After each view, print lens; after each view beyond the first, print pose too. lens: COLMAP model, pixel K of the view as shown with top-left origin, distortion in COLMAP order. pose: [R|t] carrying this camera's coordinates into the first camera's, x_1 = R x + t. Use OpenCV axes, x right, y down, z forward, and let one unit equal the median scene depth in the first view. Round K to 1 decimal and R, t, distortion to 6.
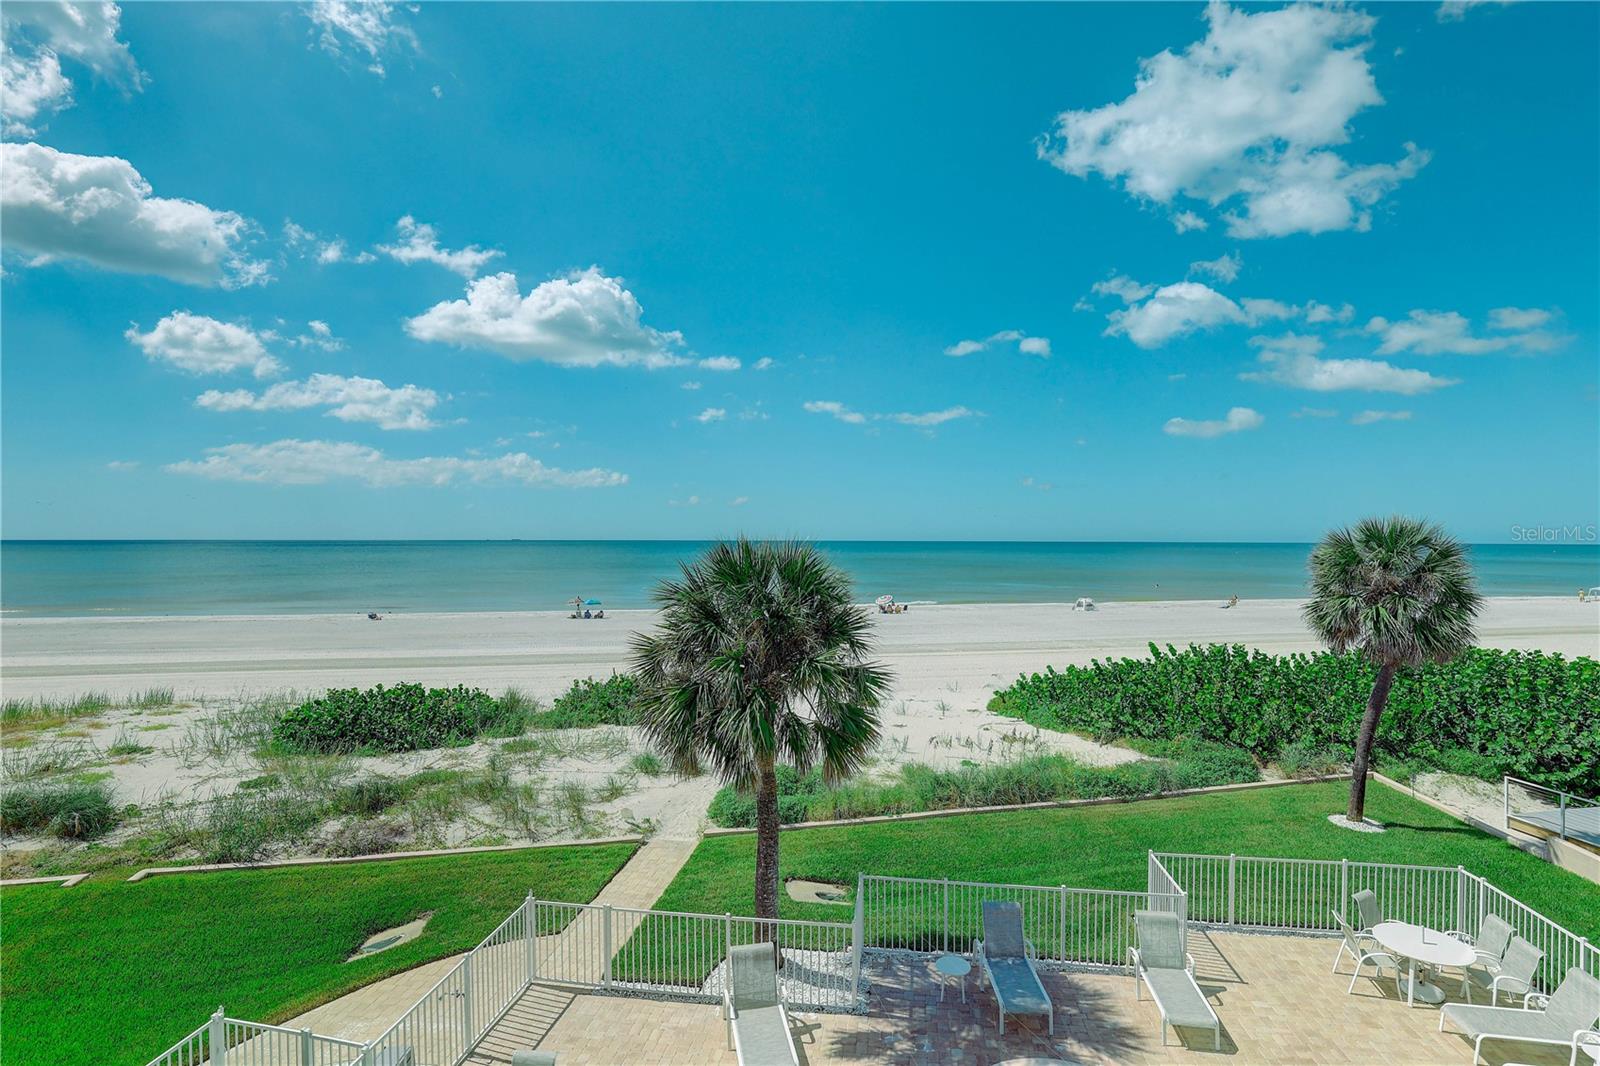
lens RADIAL K [[746.4, 0, 815.0], [0, 746.4, 523.3], [0, 0, 1]] dist [-0.033902, 0.007956]
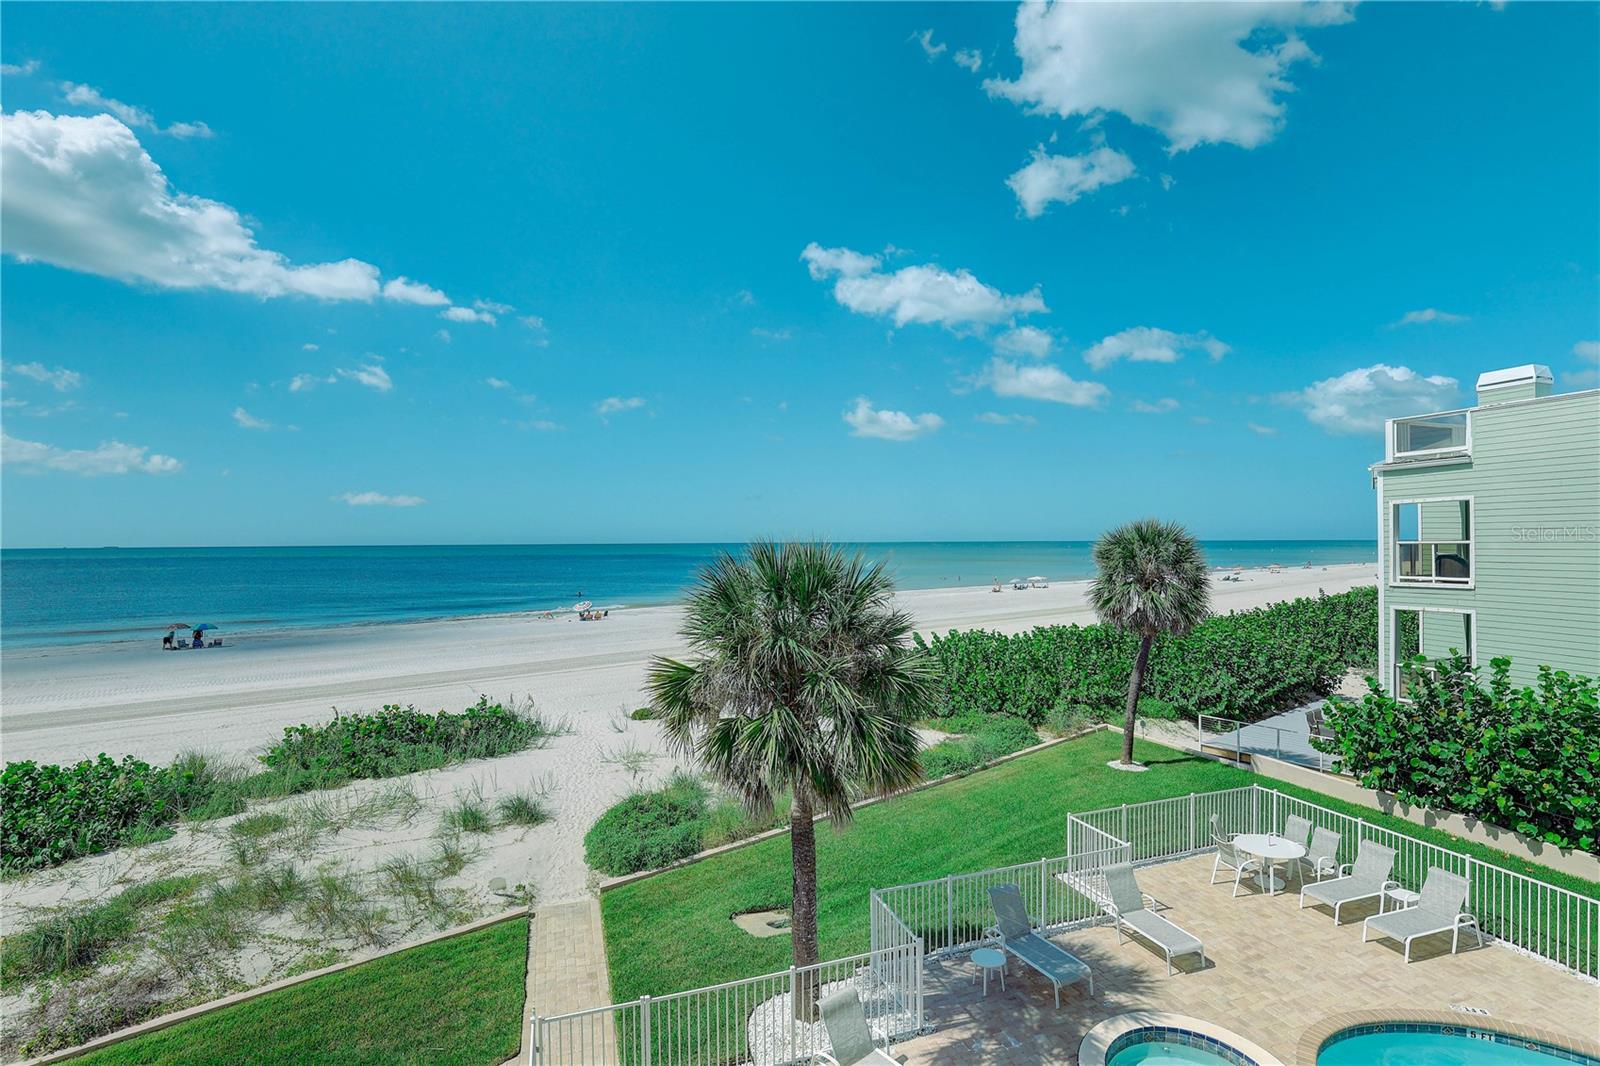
lens RADIAL K [[746.4, 0, 804.0], [0, 746.4, 528.7], [0, 0, 1]] dist [-0.033902, 0.007956]
pose [[0.887250, -0.000271, 0.461289, -0.315767], [-0.001902, 0.999989, 0.004246, 0.002762], [-0.461285, -0.004644, 0.887240, 0.135086]]
